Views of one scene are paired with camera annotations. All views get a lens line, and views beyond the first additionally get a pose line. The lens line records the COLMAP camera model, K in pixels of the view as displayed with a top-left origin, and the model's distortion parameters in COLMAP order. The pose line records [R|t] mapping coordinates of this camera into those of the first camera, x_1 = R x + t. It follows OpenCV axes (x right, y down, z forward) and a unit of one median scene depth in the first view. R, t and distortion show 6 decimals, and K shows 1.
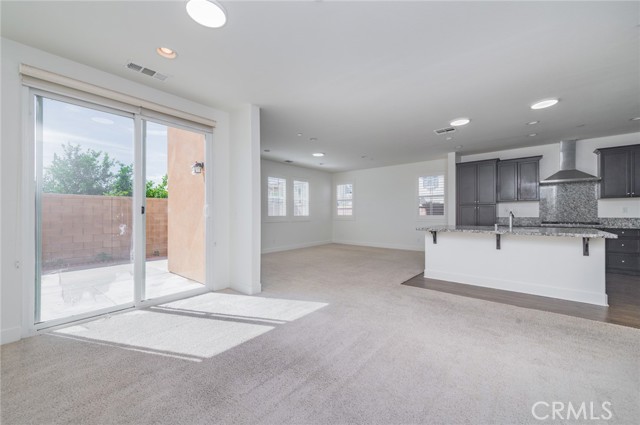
lens RADIAL K [[260.0, 0, 320.0], [0, 260.0, 212.5], [0, 0, 1]] dist [-0.014107, 0.000159]
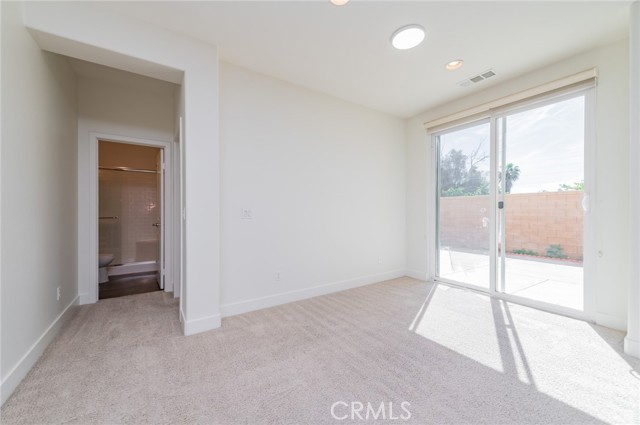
lens RADIAL K [[249.5, 0, 319.9], [0, 249.5, 210.5], [0, 0, 1]] dist [-0.000393, -0.000084]
pose [[-0.313287, -0.001688, -0.949657, 0.538729], [0.003963, 0.999987, -0.003084, 0.014779], [0.949650, -0.004730, -0.313276, 0.673021]]
